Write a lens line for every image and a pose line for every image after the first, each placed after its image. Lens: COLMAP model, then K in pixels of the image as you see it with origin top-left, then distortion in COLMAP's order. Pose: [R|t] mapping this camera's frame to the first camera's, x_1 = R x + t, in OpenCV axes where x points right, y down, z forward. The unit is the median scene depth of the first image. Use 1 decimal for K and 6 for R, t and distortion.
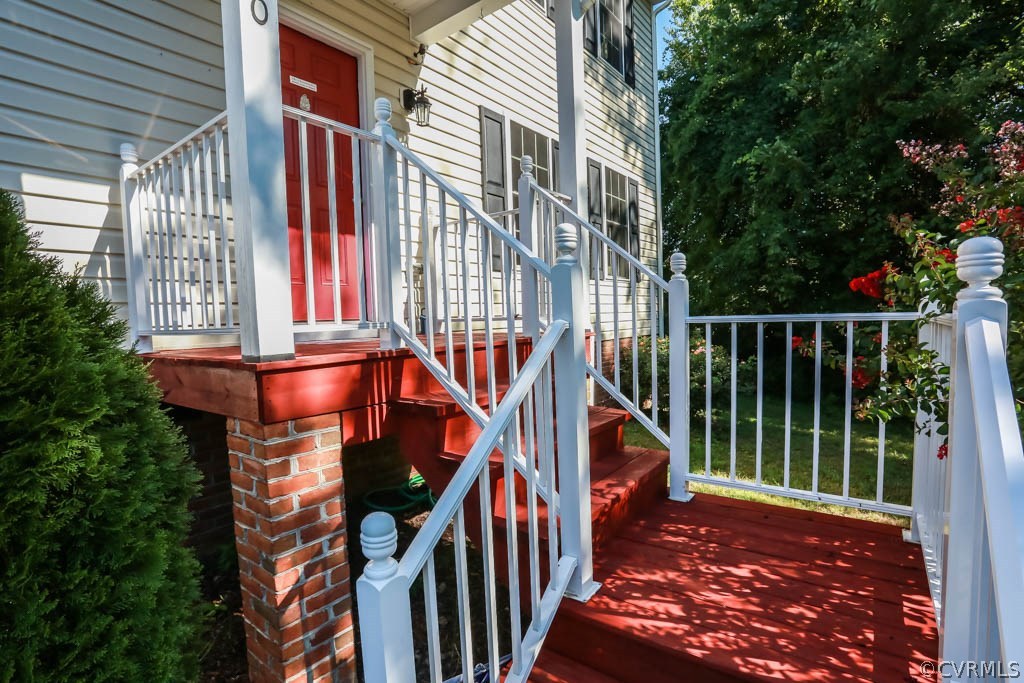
lens RADIAL K [[493.7, 0, 516.5], [0, 493.7, 349.4], [0, 0, 1]] dist [-0.072838, 0.025463]
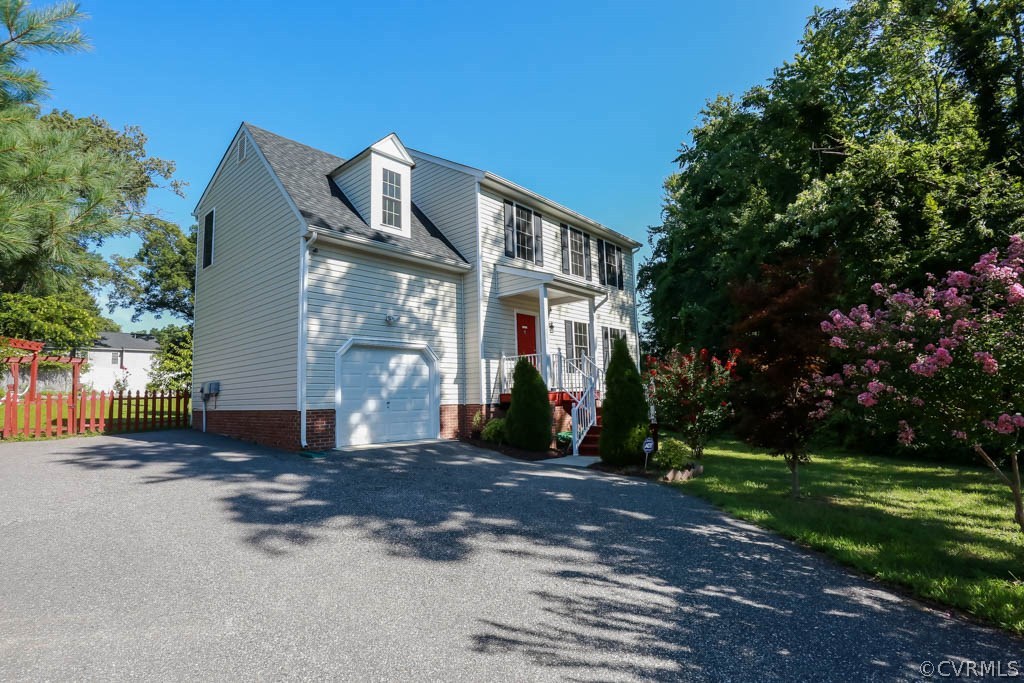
lens RADIAL K [[493.7, 0, 516.5], [0, 493.7, 349.4], [0, 0, 1]] dist [-0.072838, 0.025463]
pose [[0.997624, -0.003347, -0.068818, -0.151313], [-0.007514, 0.987577, -0.156959, 0.163289], [0.068488, 0.157103, 0.985205, -1.893923]]
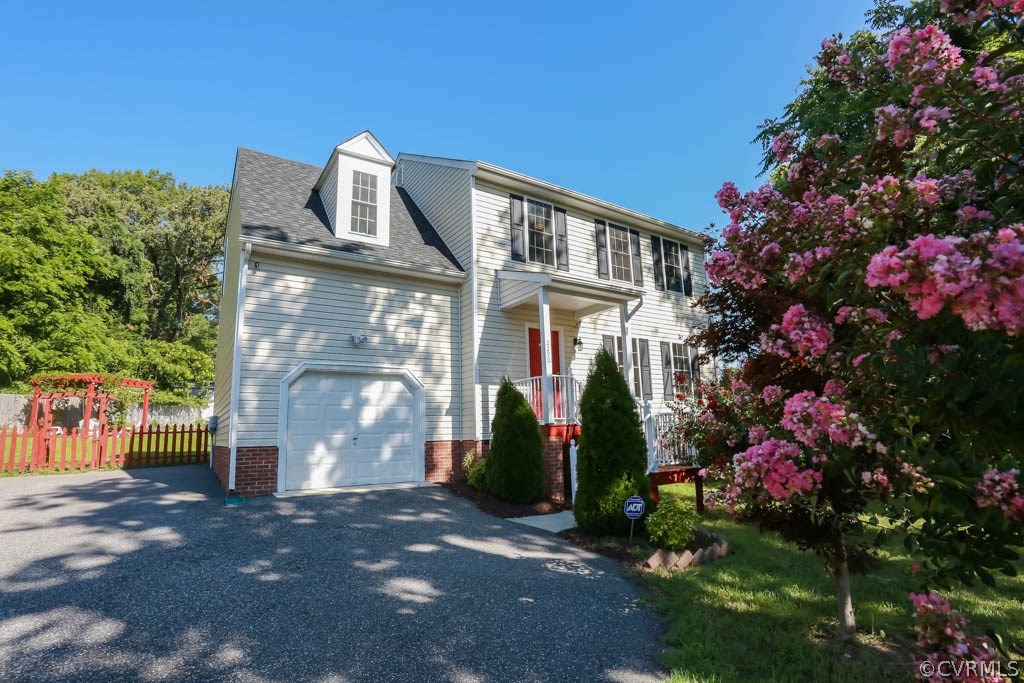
lens RADIAL K [[493.7, 0, 516.5], [0, 493.7, 349.4], [0, 0, 1]] dist [-0.072838, 0.025463]
pose [[0.946060, -0.051914, -0.319807, 0.282913], [-0.019267, 0.976318, -0.215480, 0.118878], [0.323419, 0.210019, 0.922655, -1.343930]]
